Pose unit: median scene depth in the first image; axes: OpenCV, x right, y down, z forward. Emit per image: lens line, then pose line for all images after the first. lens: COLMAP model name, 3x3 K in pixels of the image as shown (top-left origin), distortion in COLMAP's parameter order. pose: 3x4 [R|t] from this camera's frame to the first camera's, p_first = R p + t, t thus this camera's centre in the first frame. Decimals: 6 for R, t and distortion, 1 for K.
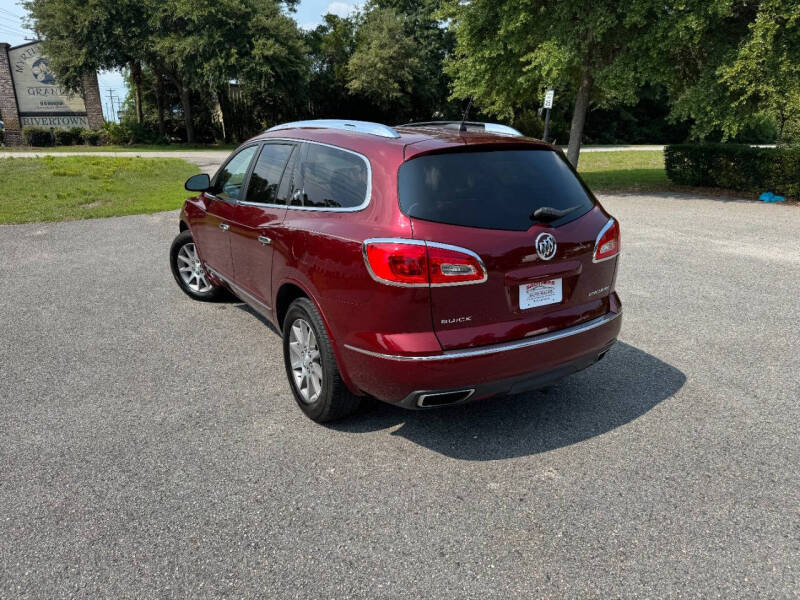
lens RADIAL K [[572.9, 0, 400.0], [0, 572.9, 300.0], [0, 0, 1]] dist [0.019873, -0.022907]
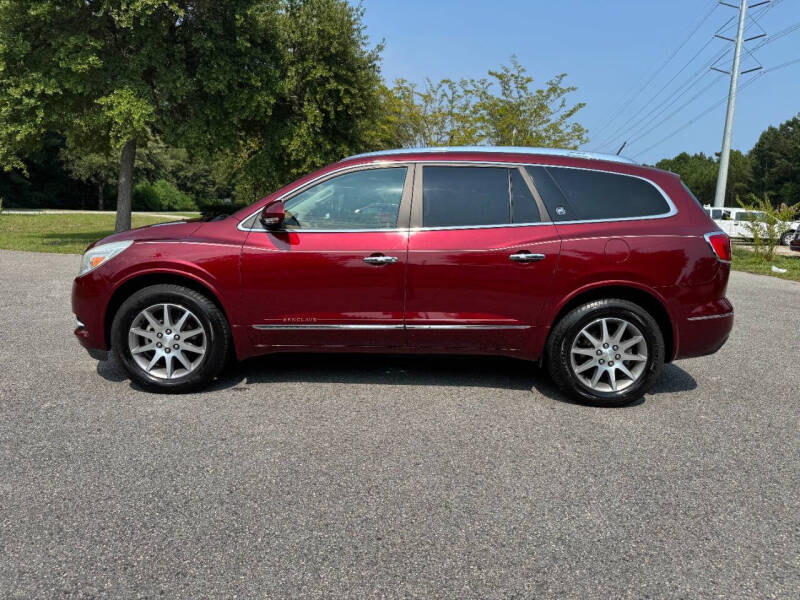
lens RADIAL K [[581.0, 0, 387.4], [0, 581.0, 300.5], [0, 0, 1]] dist [0.022160, -0.053487]
pose [[0.551929, -0.100873, 0.827767, -1.161108], [0.196004, 0.980539, -0.011199, -0.070140], [-0.810529, 0.168426, 0.560960, 0.644301]]
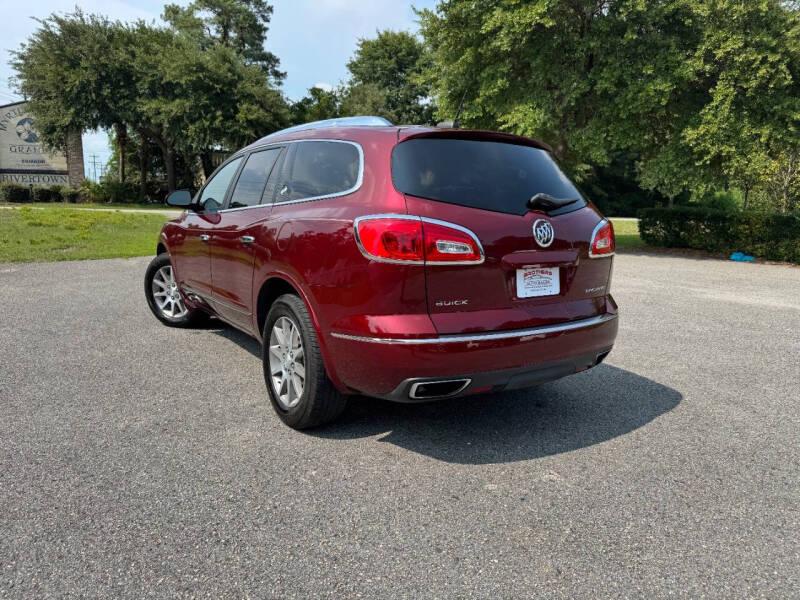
lens RADIAL K [[575.5, 0, 403.5], [0, 575.5, 298.6], [0, 0, 1]] dist [0.005255, -0.004260]
pose [[0.998874, 0.017224, 0.044212, -0.016539], [-0.011721, 0.992481, -0.121835, 0.102834], [-0.045978, 0.121180, 0.991565, 0.045655]]
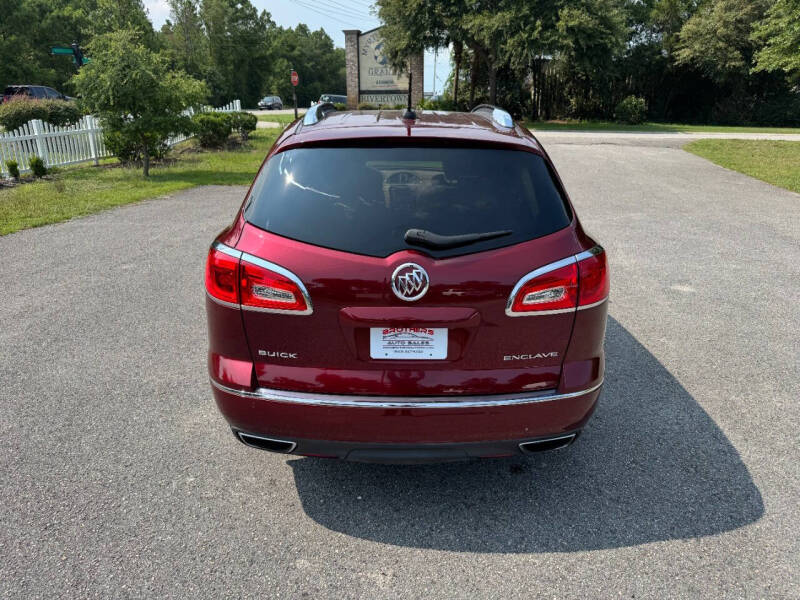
lens RADIAL K [[581.0, 0, 387.4], [0, 581.0, 300.5], [0, 0, 1]] dist [0.022160, -0.053487]
pose [[0.848121, 0.171098, -0.501415, 0.454460], [-0.153417, 0.985182, 0.076676, -0.091866], [0.507104, 0.011895, 0.861803, 0.255150]]
